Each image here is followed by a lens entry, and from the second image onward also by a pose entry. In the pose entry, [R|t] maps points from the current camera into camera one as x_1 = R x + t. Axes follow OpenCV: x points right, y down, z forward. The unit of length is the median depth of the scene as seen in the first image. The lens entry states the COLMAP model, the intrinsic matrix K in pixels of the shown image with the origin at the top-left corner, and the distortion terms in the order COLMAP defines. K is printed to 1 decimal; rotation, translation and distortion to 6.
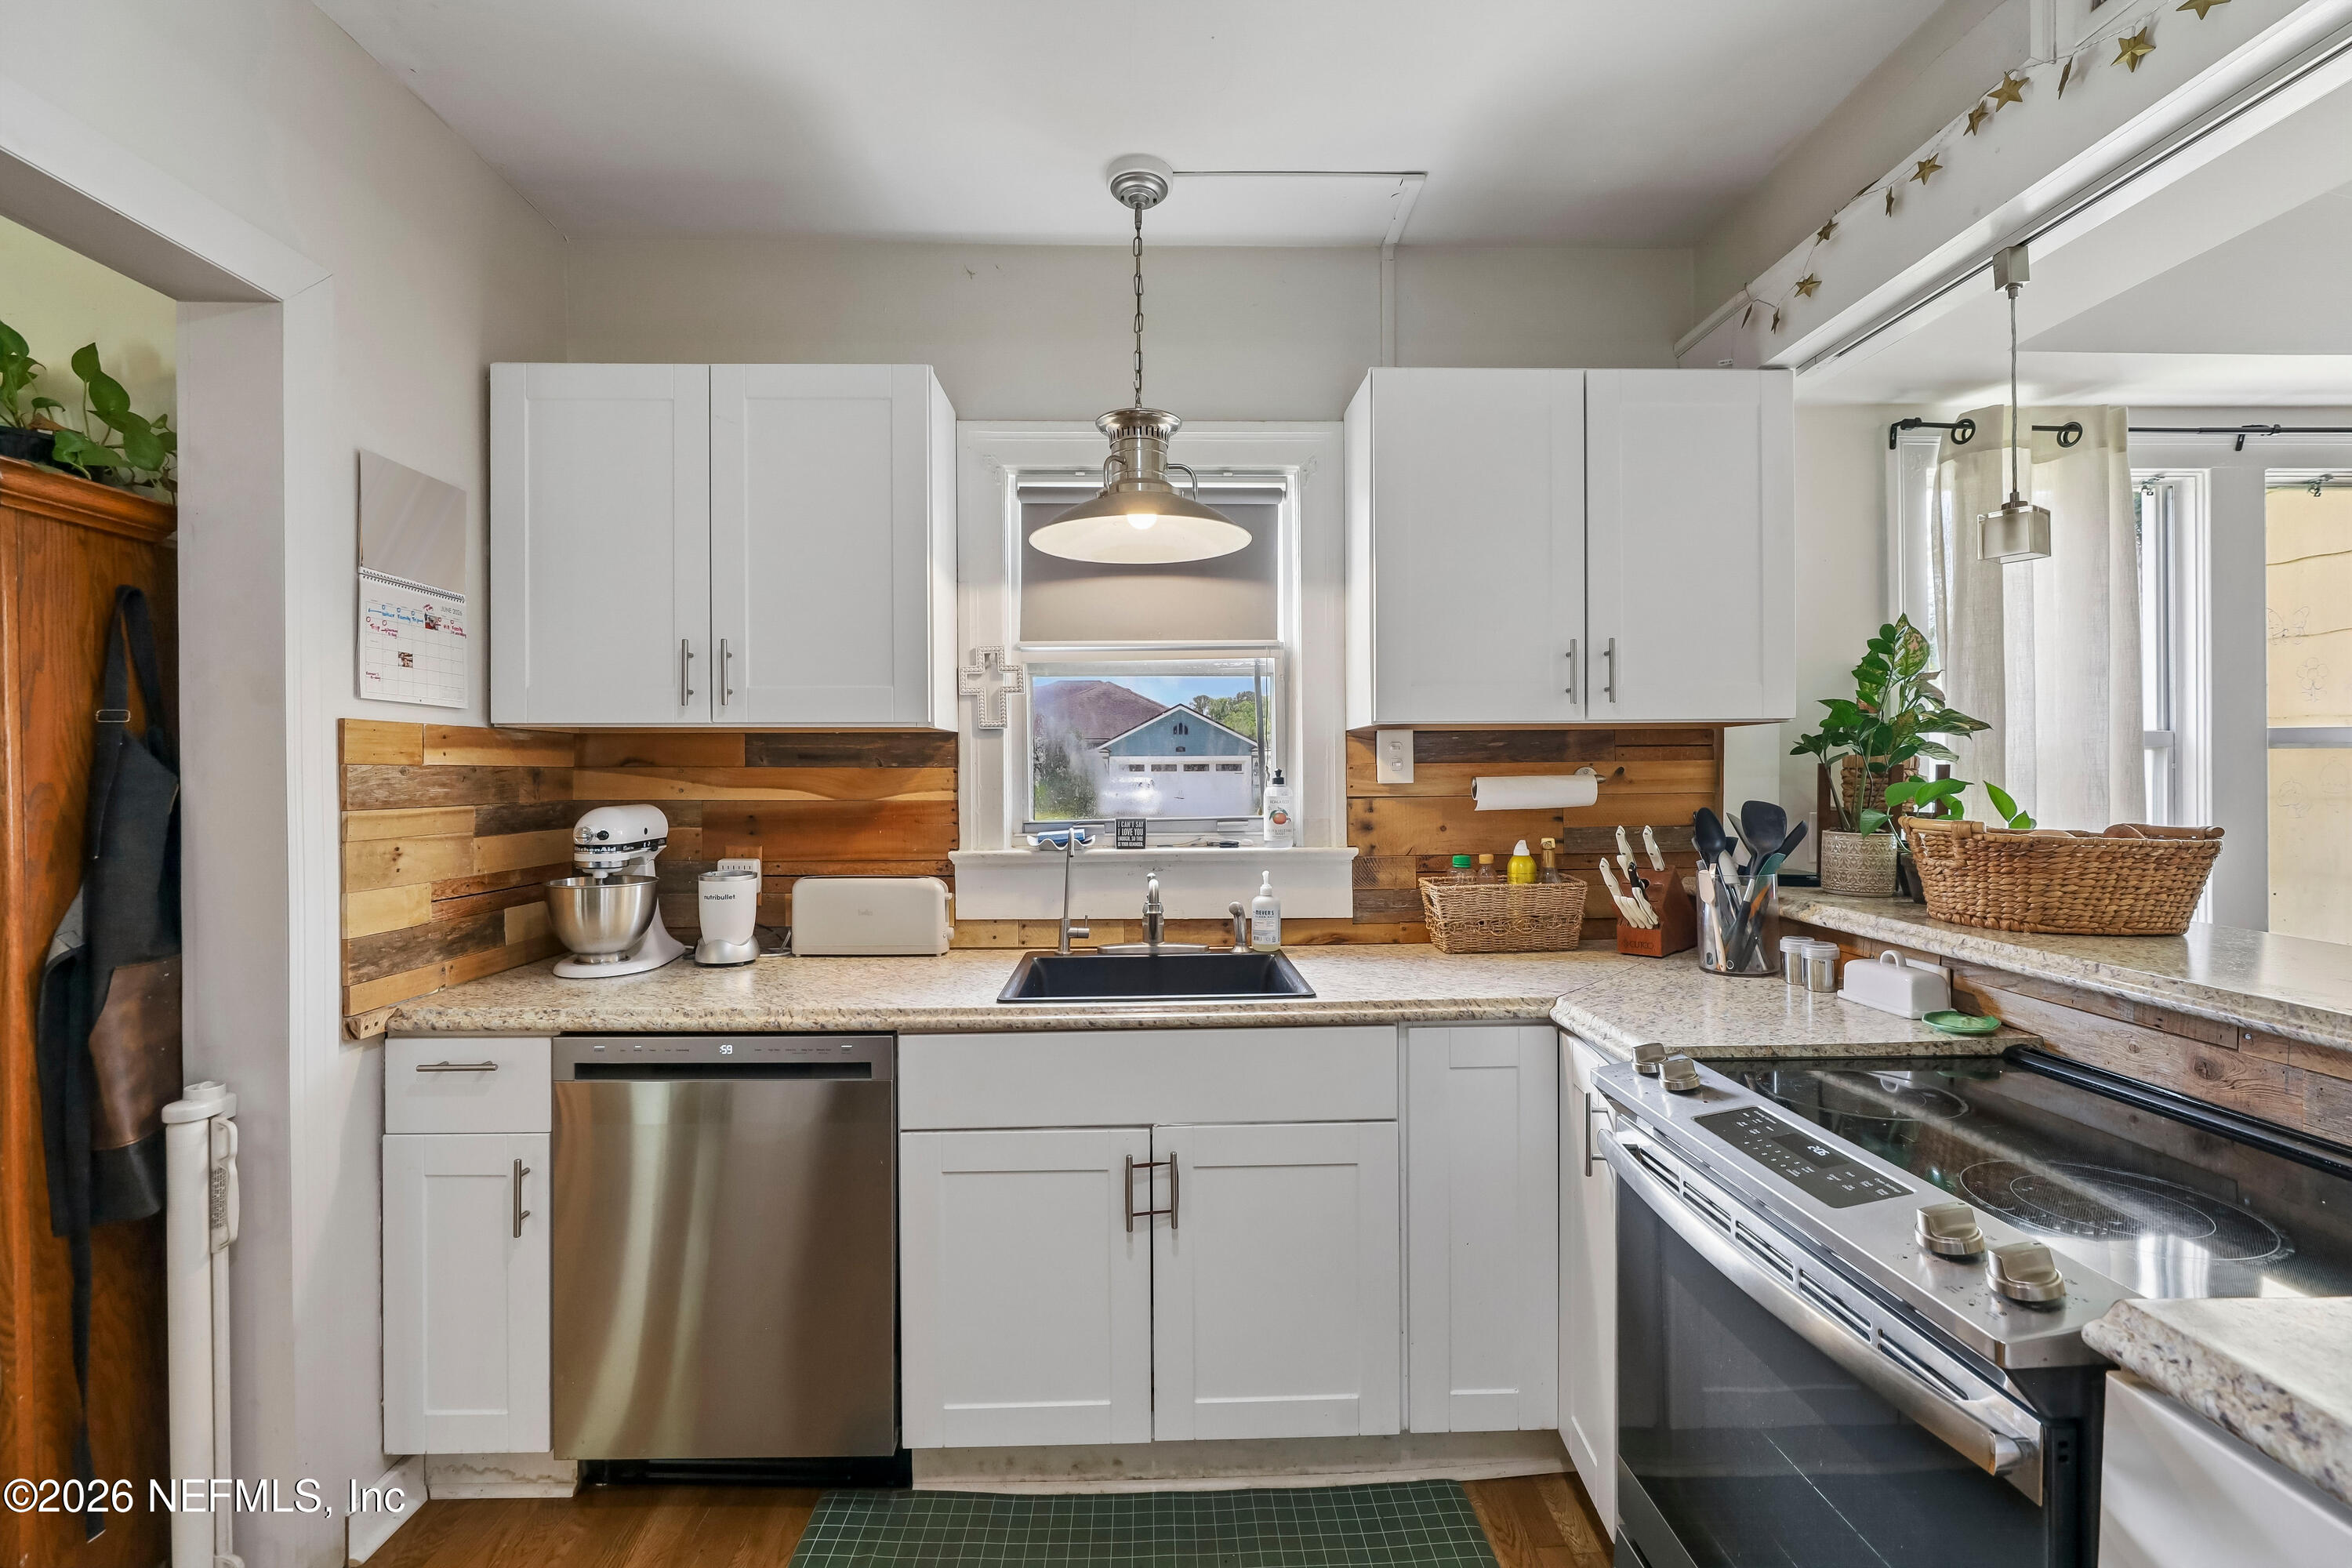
lens RADIAL K [[1053.0, 0, 1172.9], [0, 1053.0, 774.5], [0, 0, 1]] dist [0.001081, -0.000368]
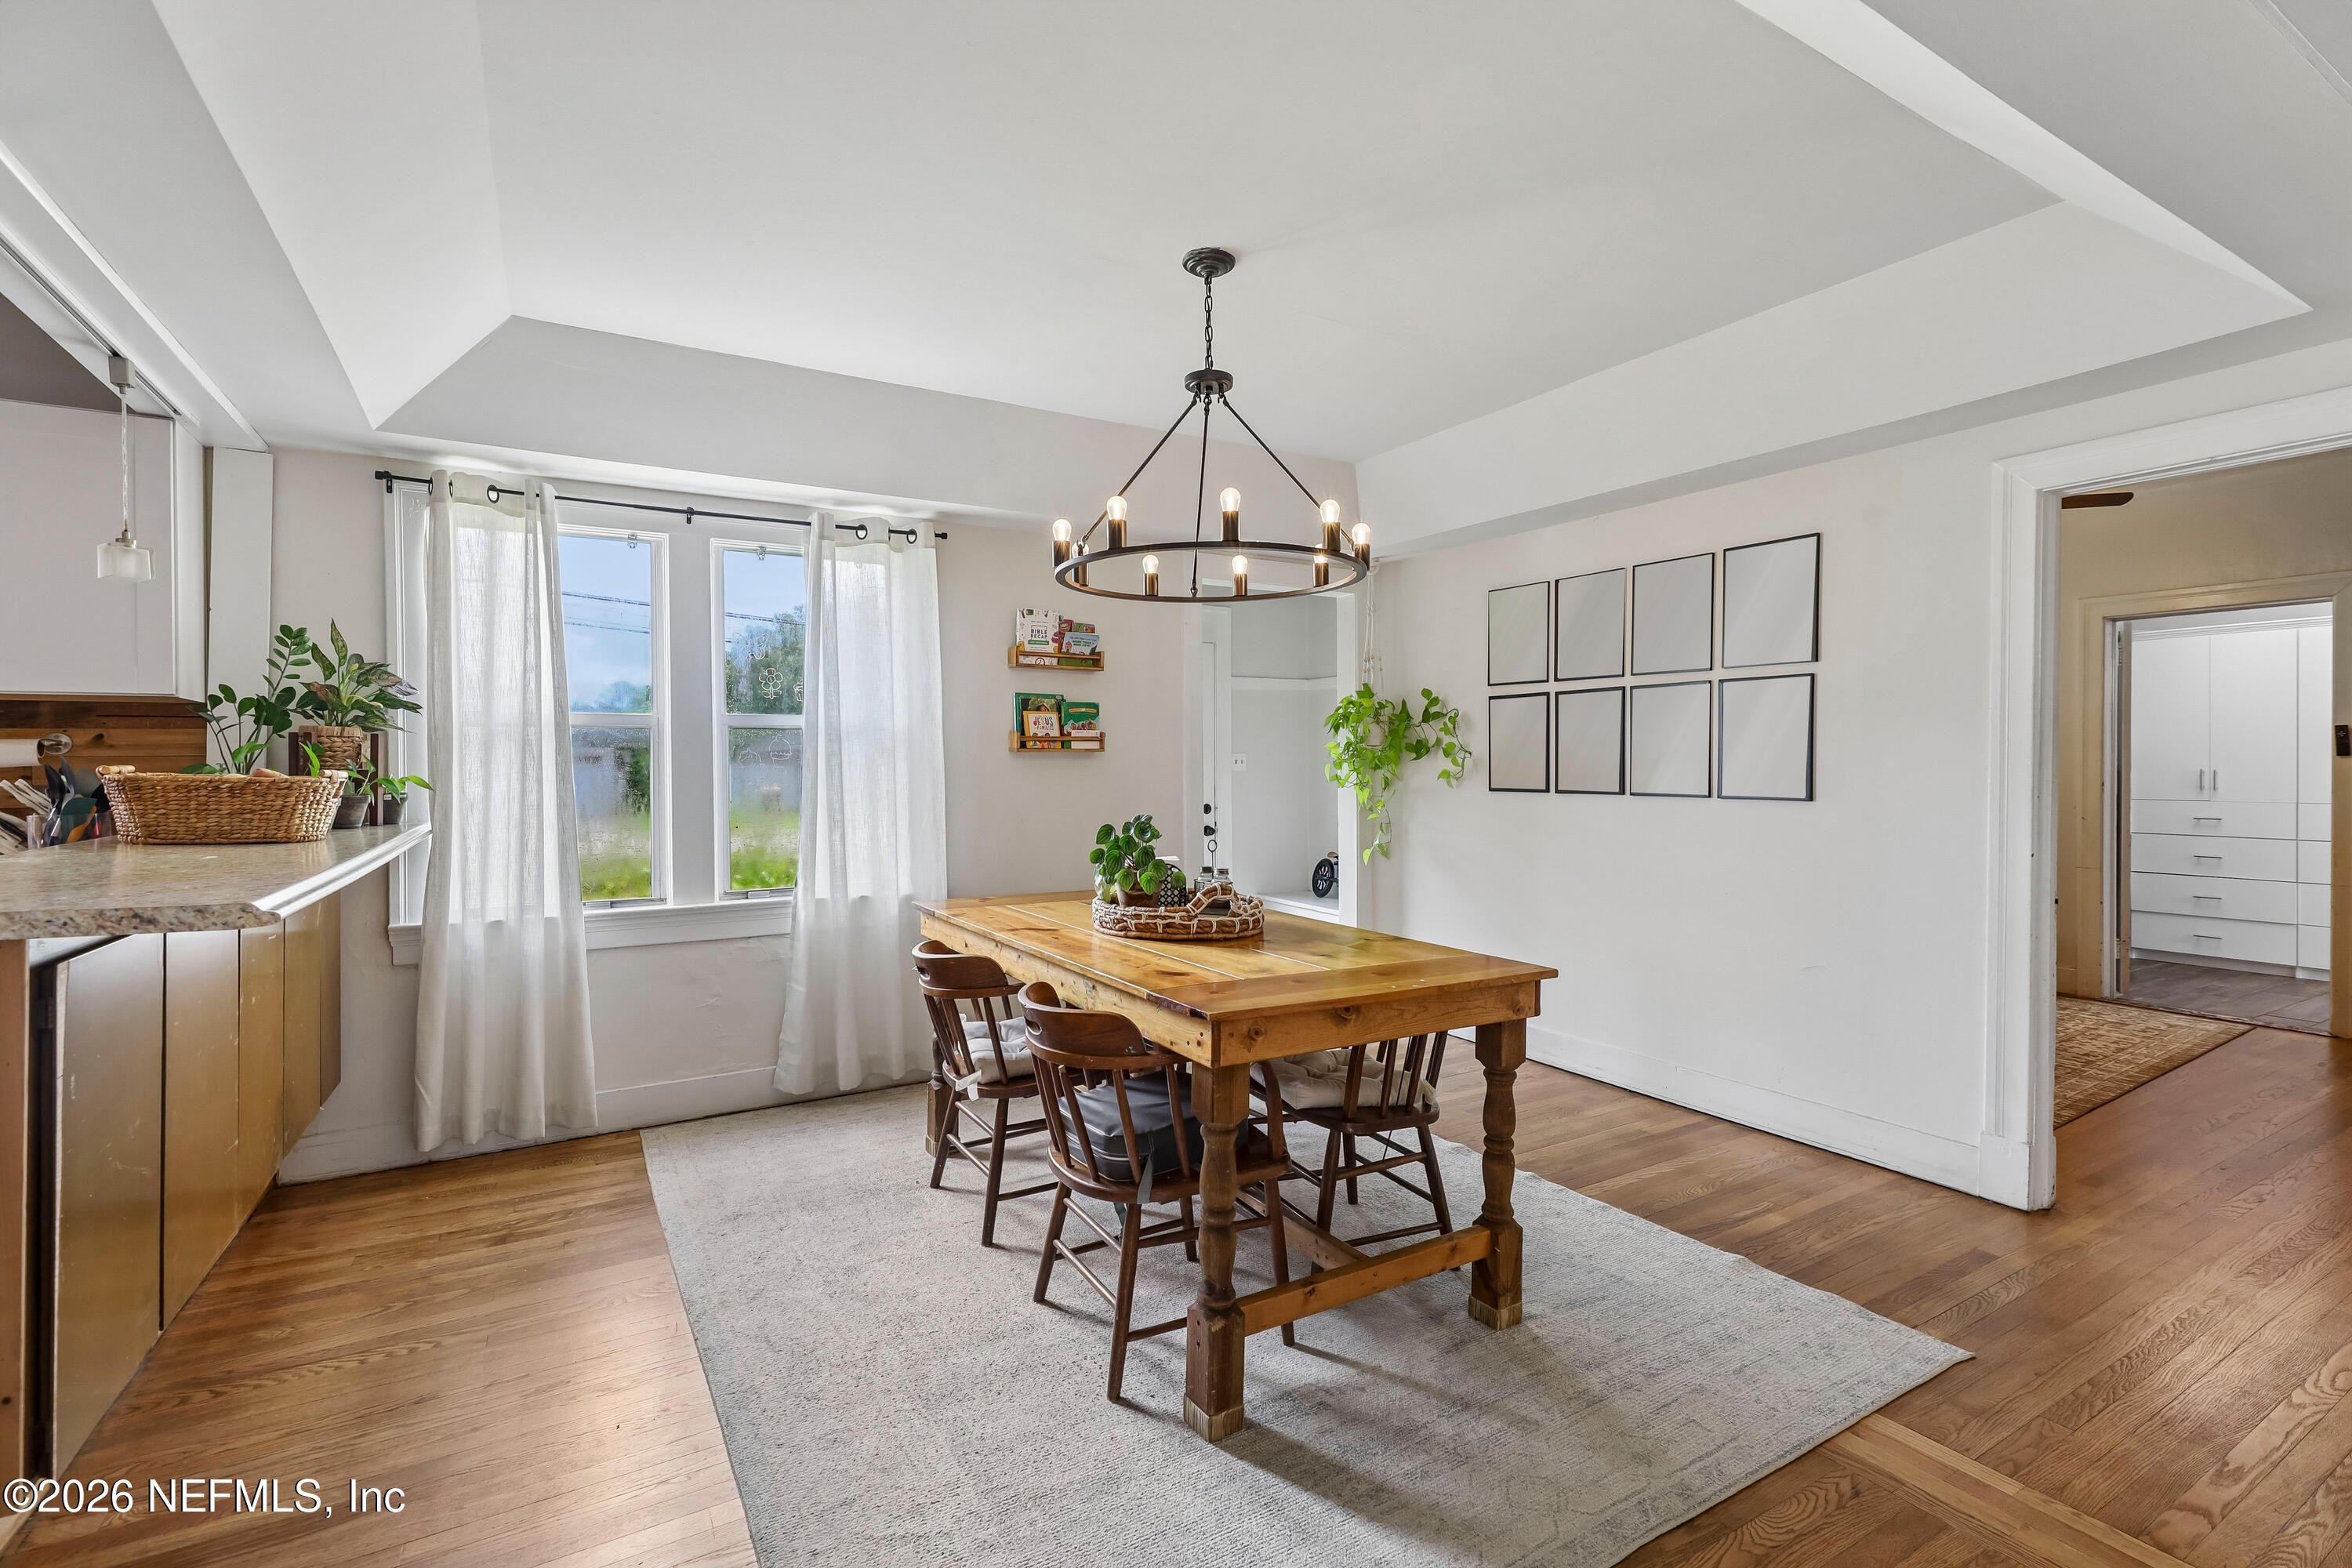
lens RADIAL K [[1053.0, 0, 1172.9], [0, 1053.0, 774.5], [0, 0, 1]] dist [0.001081, -0.000368]
pose [[0.877808, -0.003659, 0.478999, 1.040537], [0.001513, 0.999987, 0.004867, 0.039683], [-0.479010, -0.003547, 0.877802, -0.701188]]
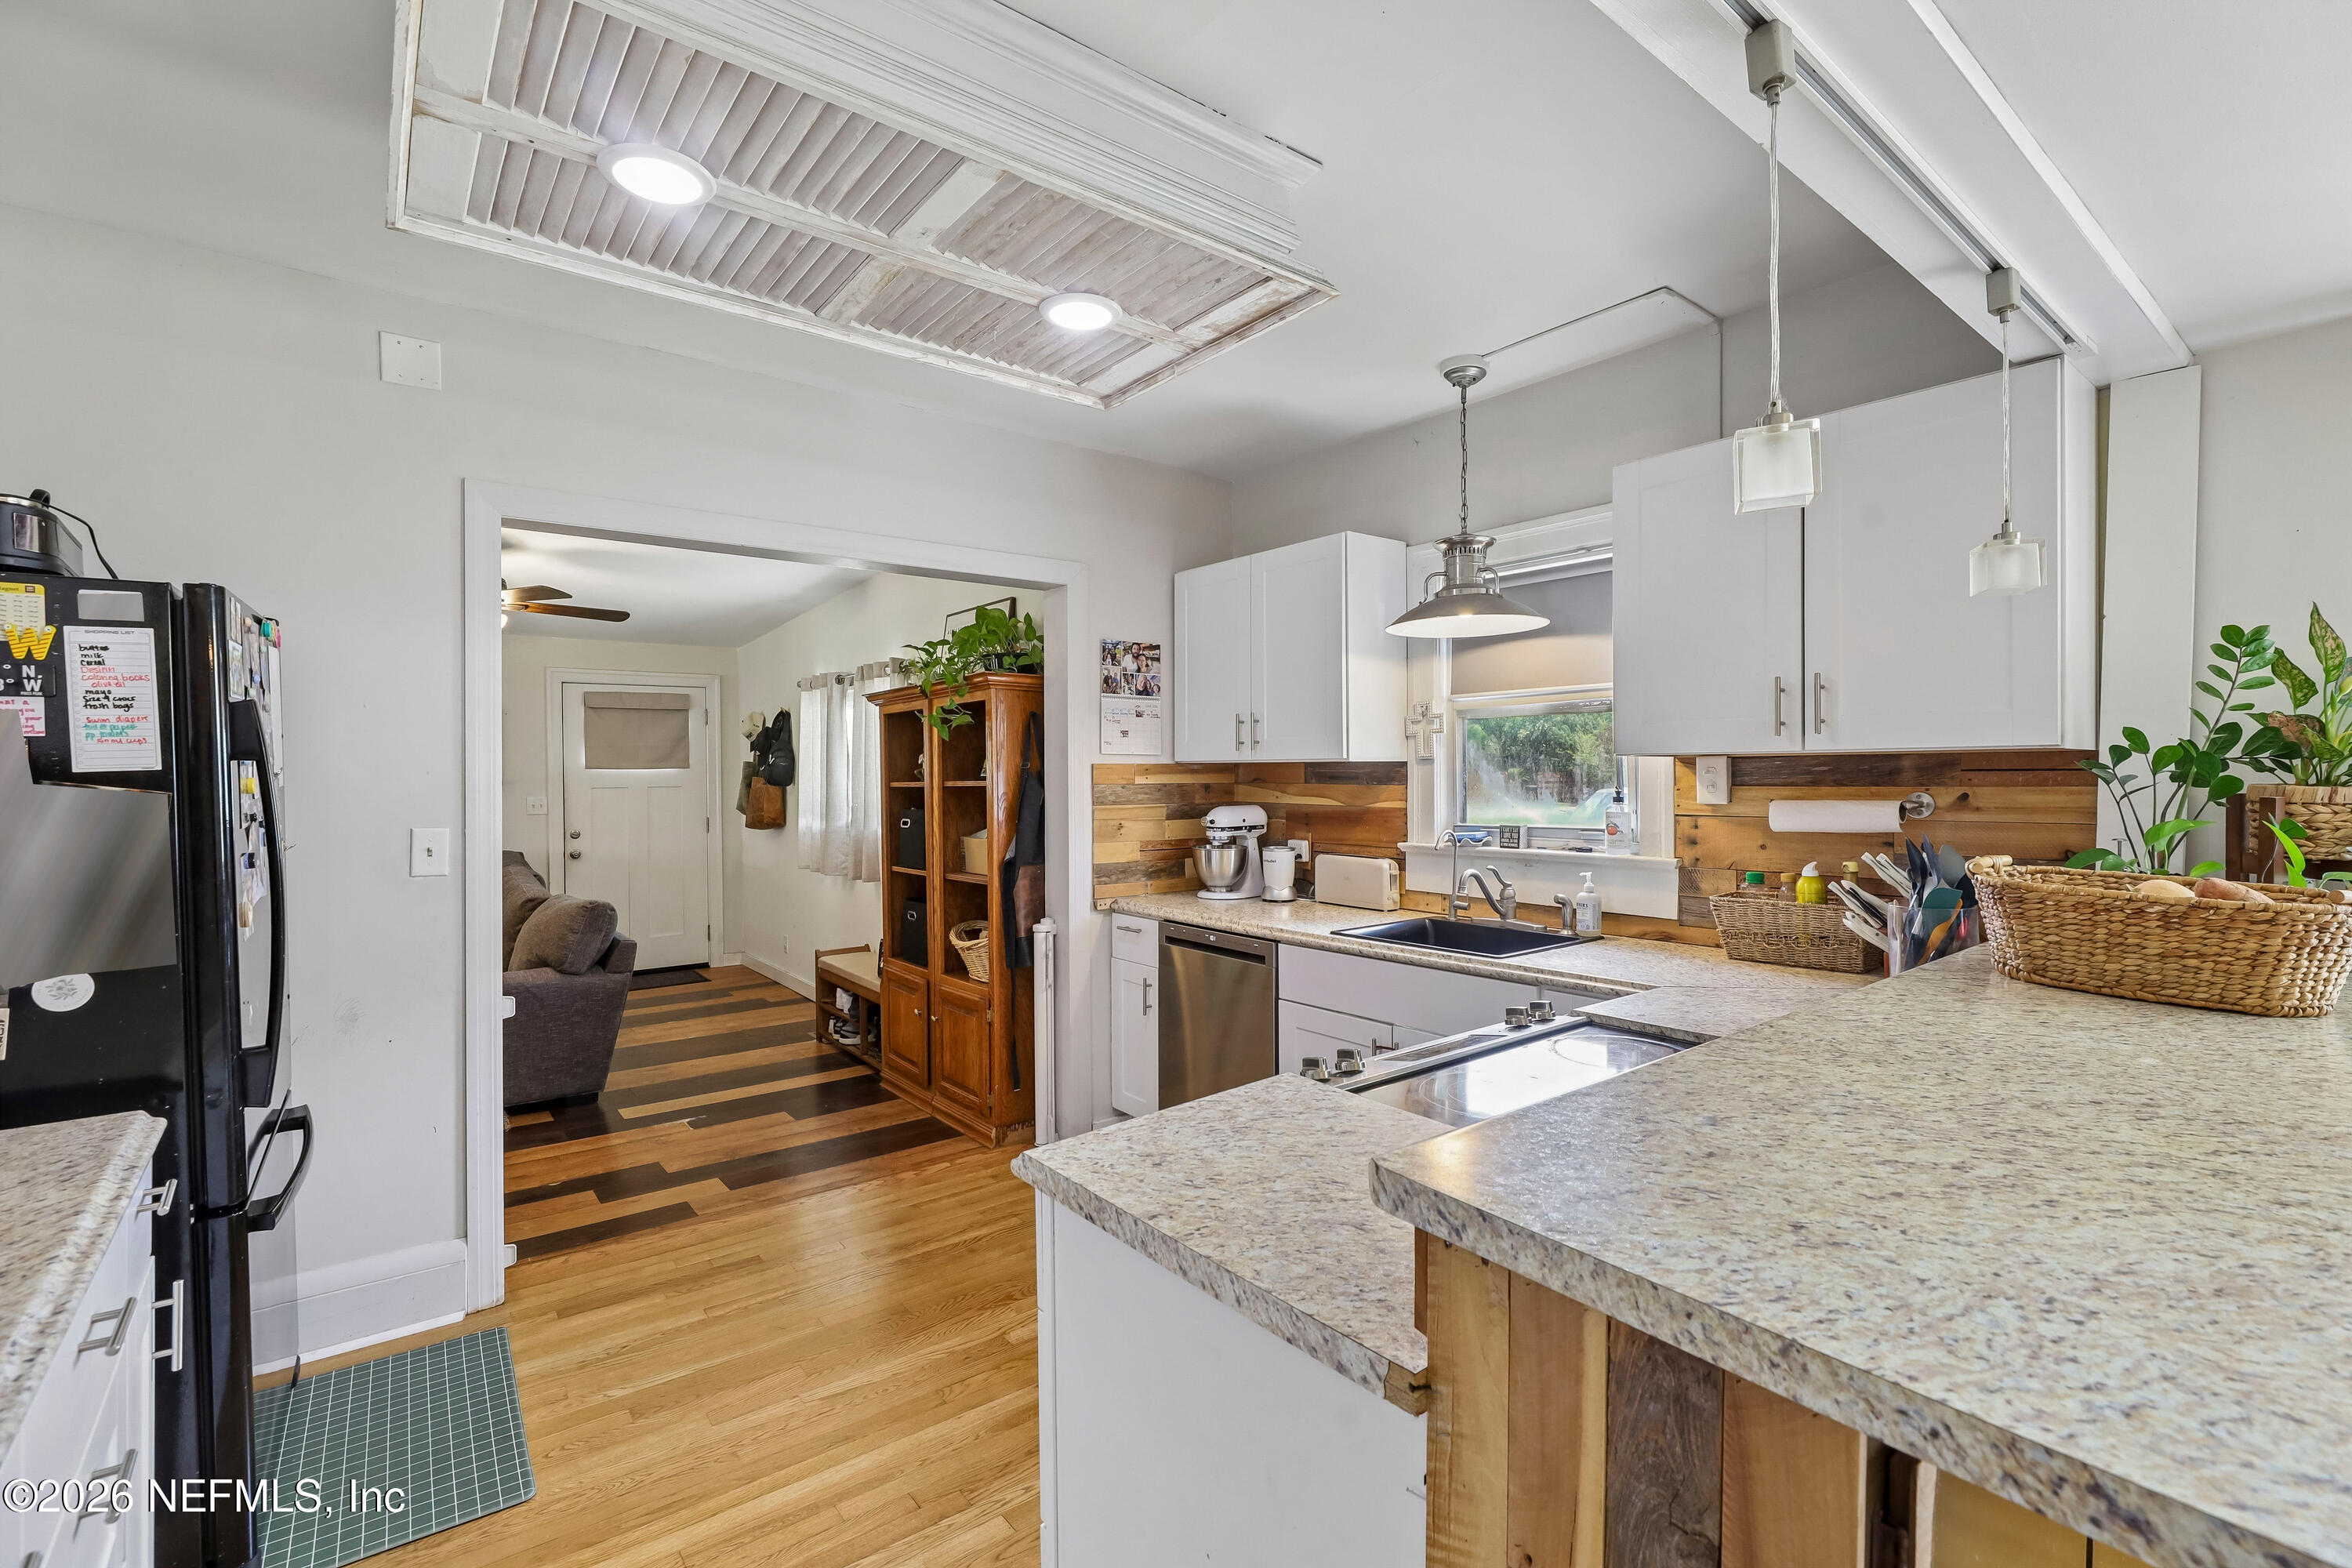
lens RADIAL K [[1053.0, 0, 1172.9], [0, 1053.0, 774.5], [0, 0, 1]] dist [0.001081, -0.000368]
pose [[0.597863, 0.003798, -0.801589, 0.859400], [0.001864, 0.999979, 0.006129, -0.034773], [0.801596, -0.005158, 0.597844, -0.147192]]
